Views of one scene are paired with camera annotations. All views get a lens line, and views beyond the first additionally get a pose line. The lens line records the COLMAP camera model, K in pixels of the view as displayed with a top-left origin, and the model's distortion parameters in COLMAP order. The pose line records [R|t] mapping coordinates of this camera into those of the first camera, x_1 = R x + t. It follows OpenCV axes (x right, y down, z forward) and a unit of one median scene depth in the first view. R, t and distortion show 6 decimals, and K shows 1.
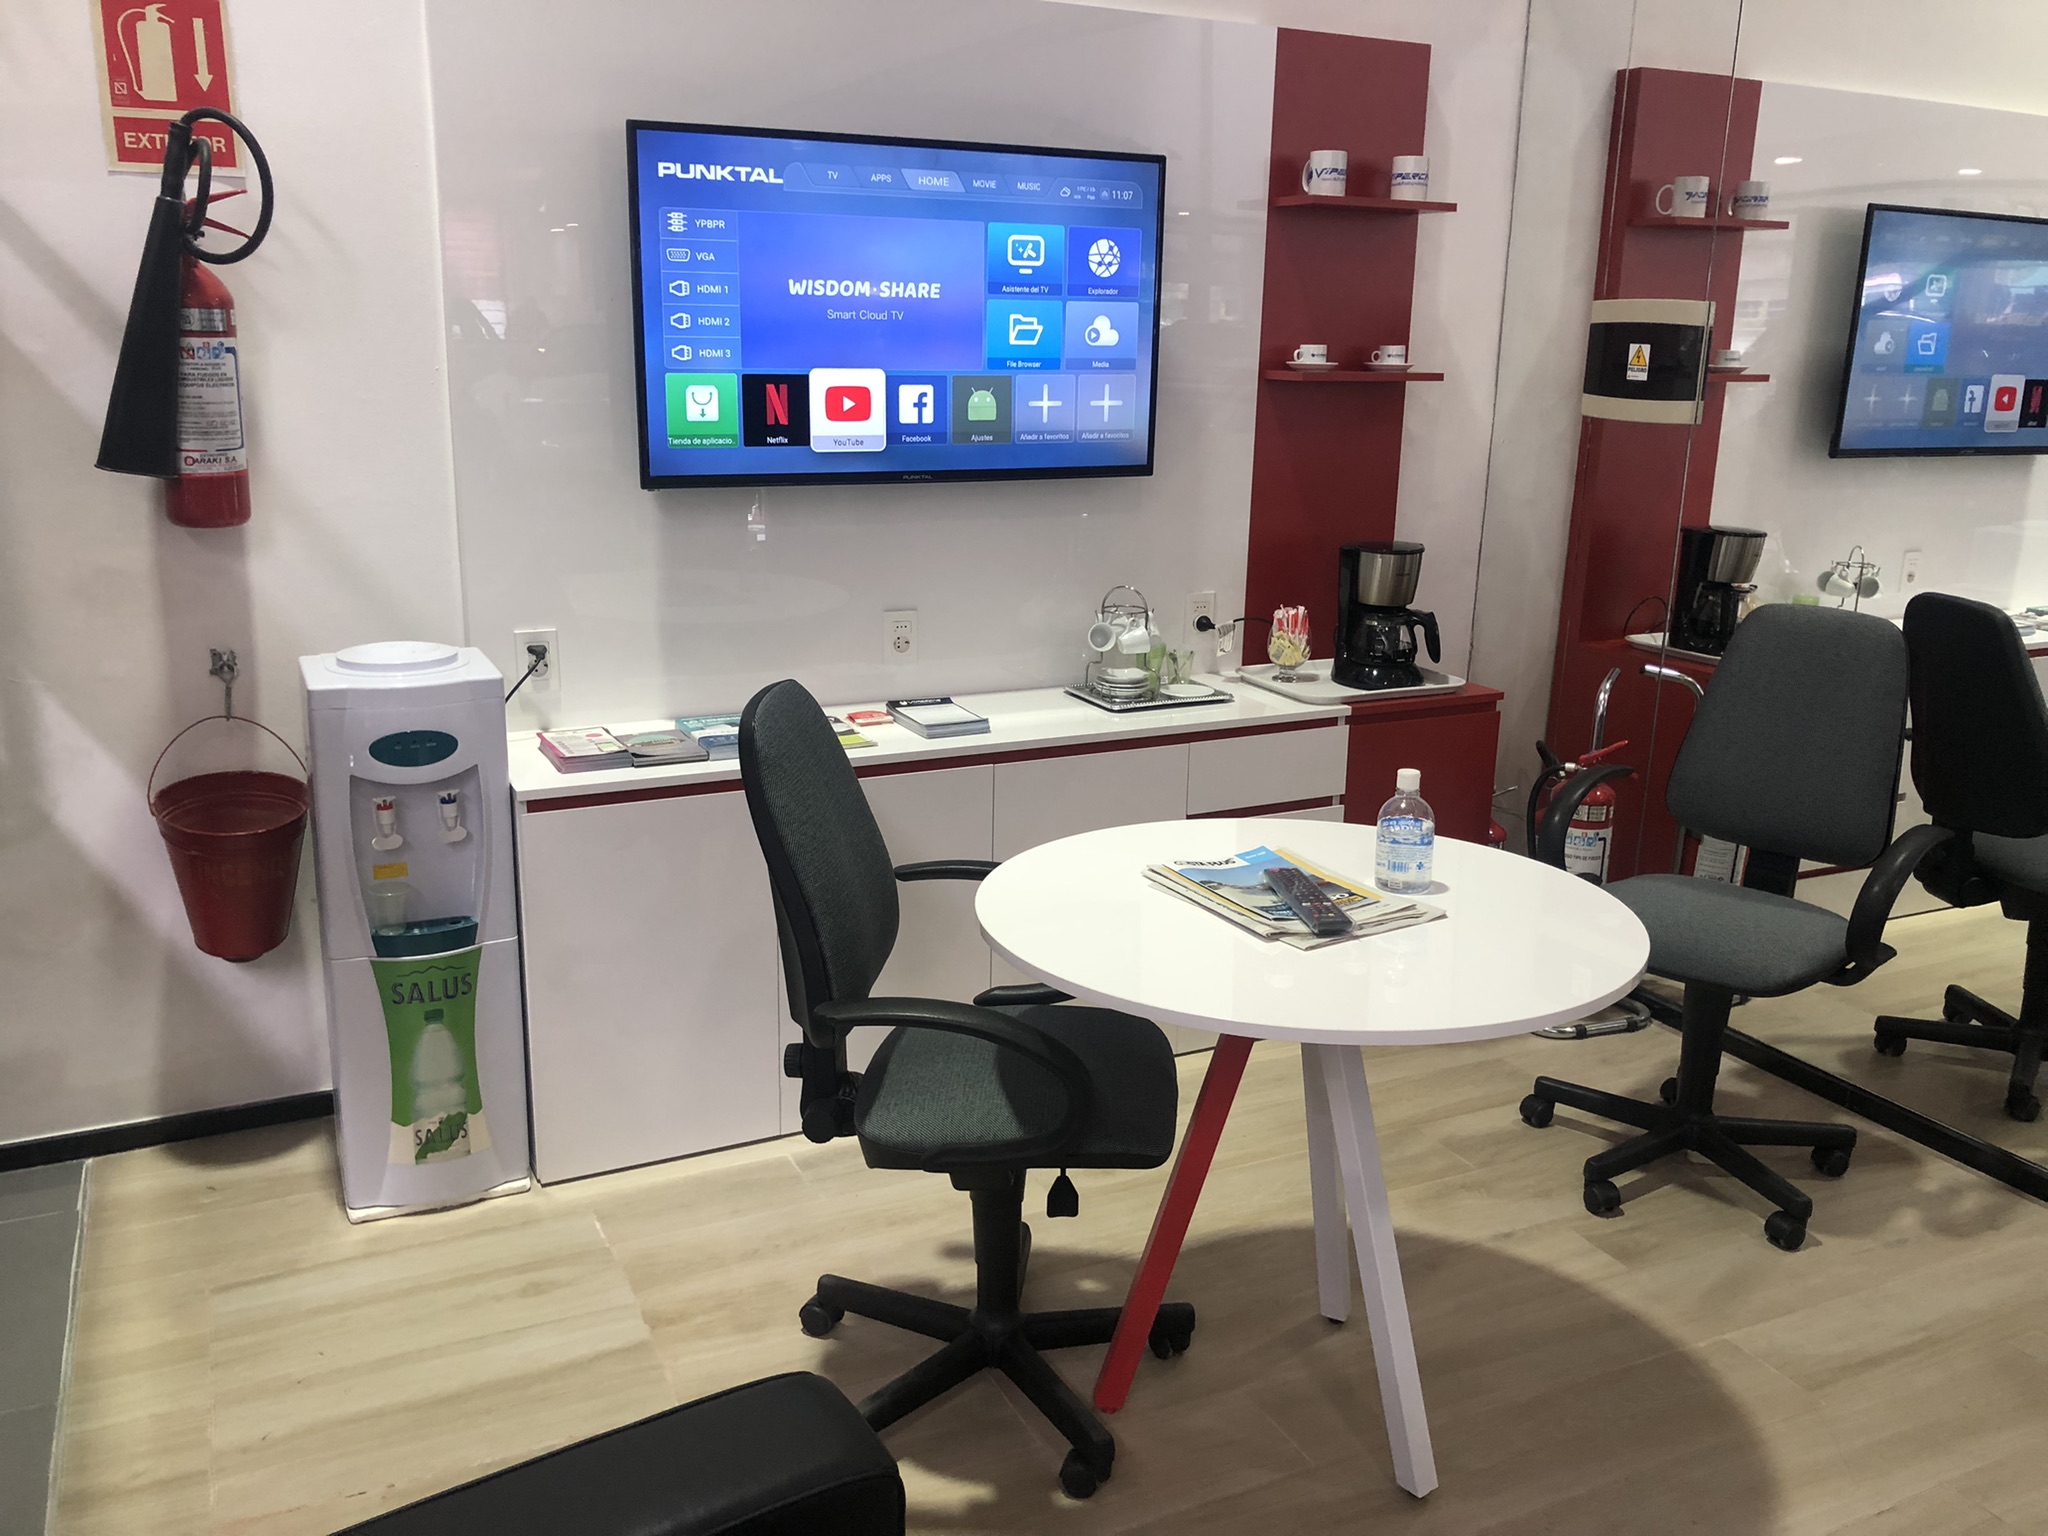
lens RADIAL K [[1686.0, 0, 1024.6], [0, 1686.0, 755.4], [0, 0, 1]] dist [0.033123, -0.011465]
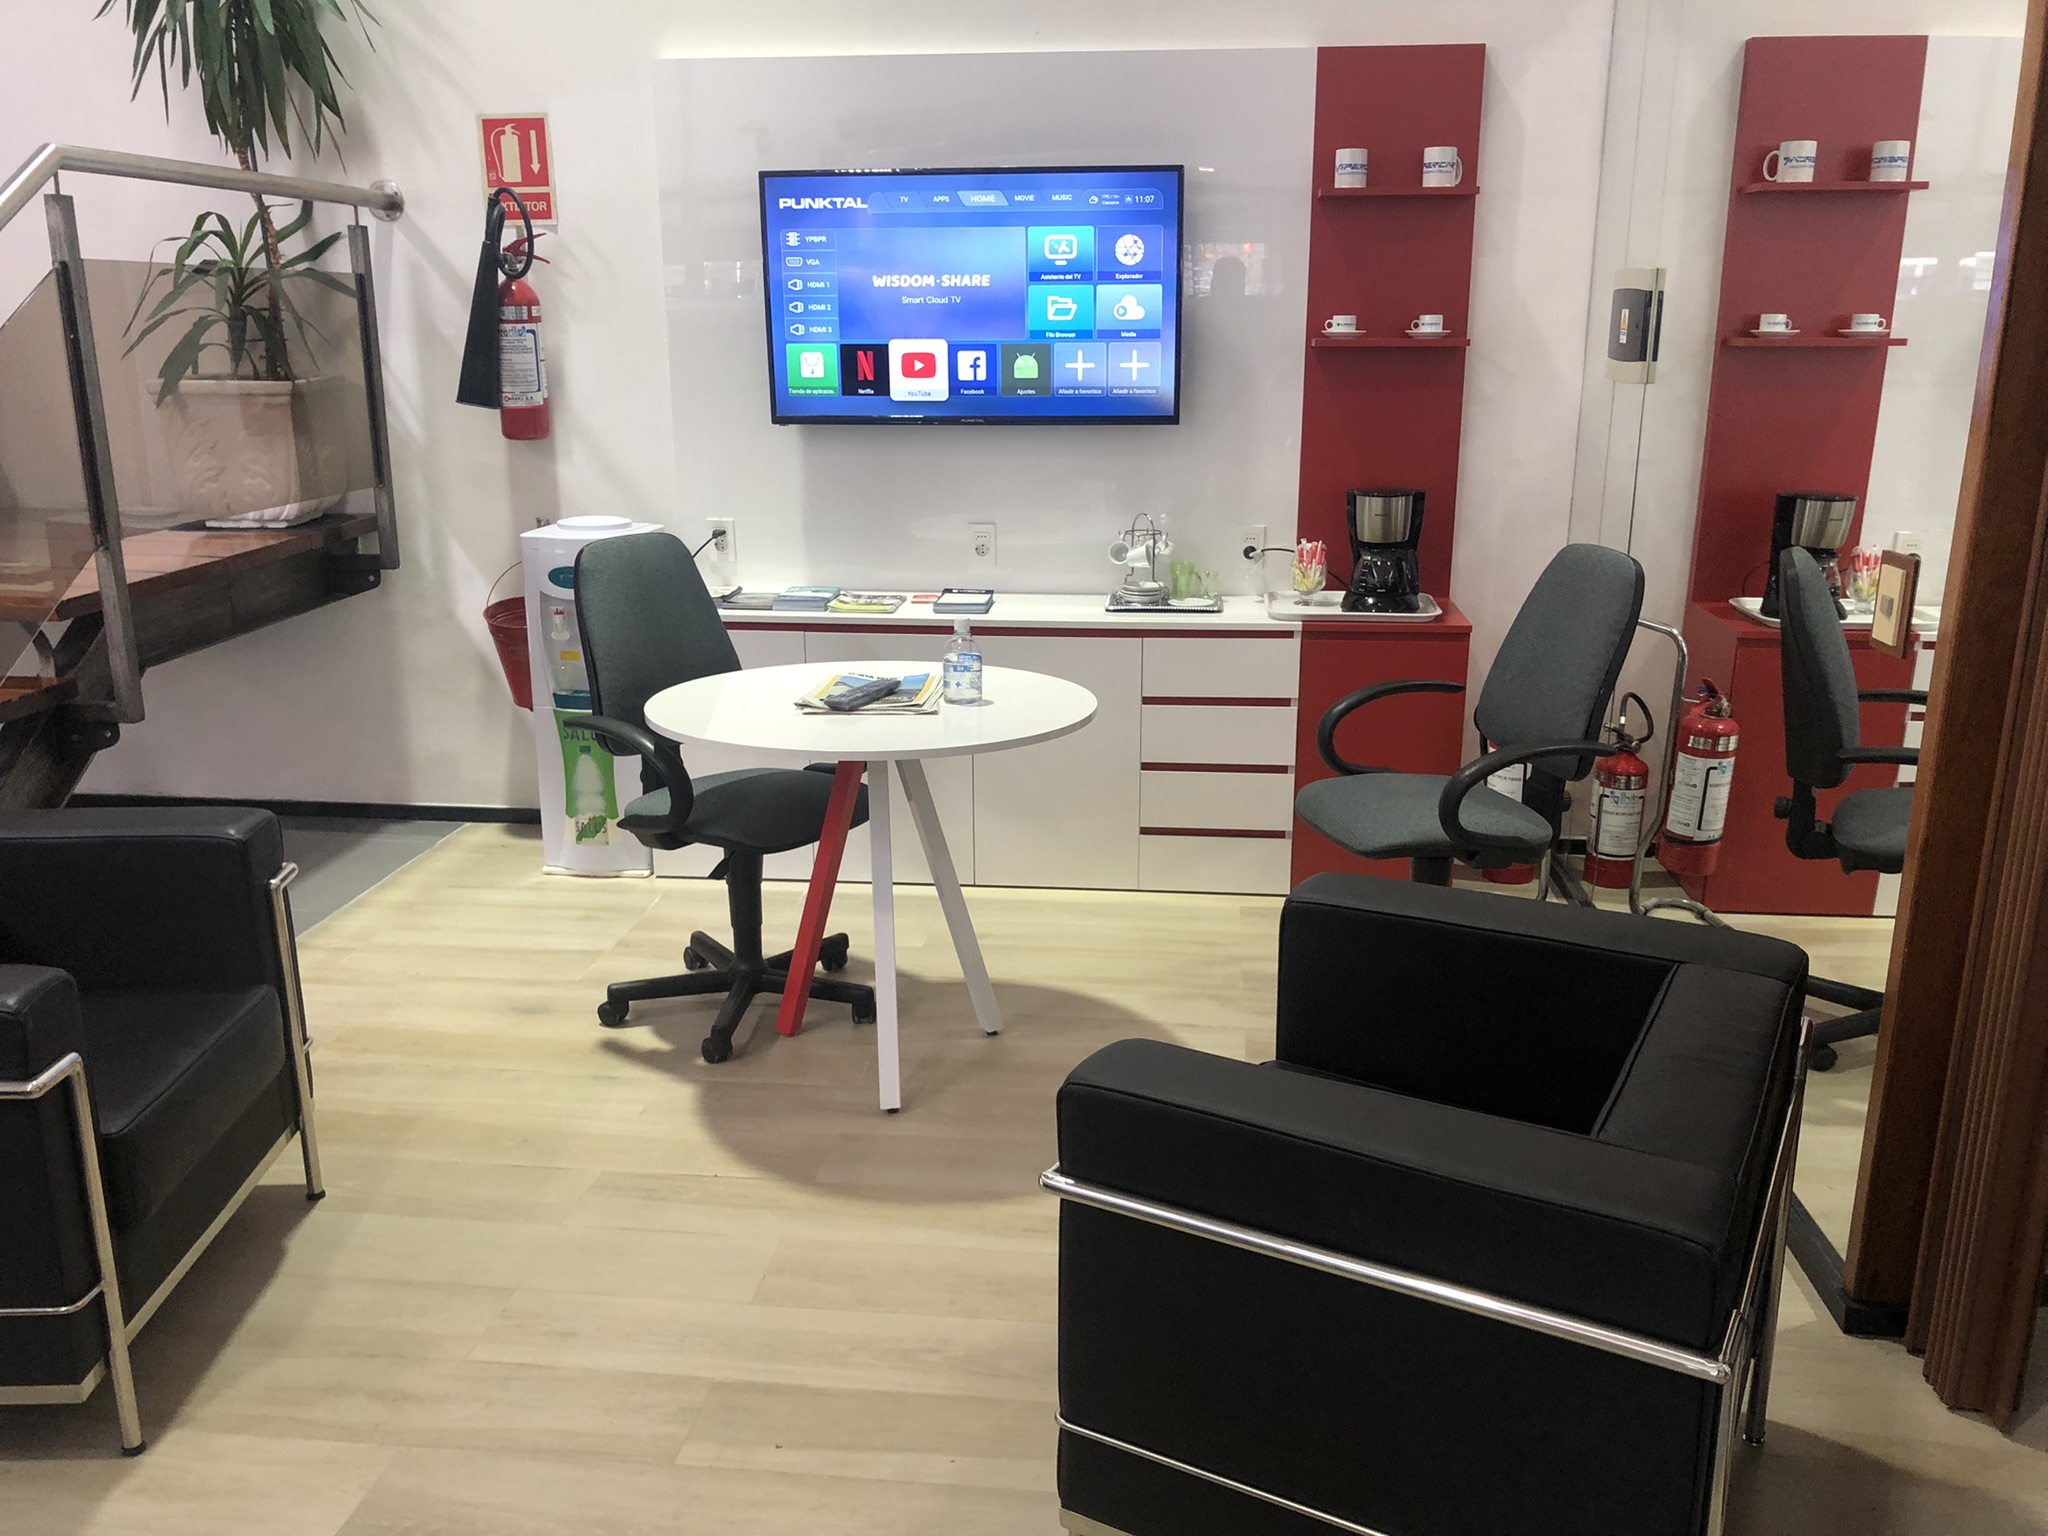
lens RADIAL K [[1686.0, 0, 1021.0], [0, 1686.0, 776.8], [0, 0, 1]] dist [0.033123, -0.011465]
pose [[0.847297, 0.123651, -0.516525, 0.719570], [-0.112696, 0.992233, 0.052667, 0.042362], [0.519025, 0.013586, 0.854651, -0.127617]]
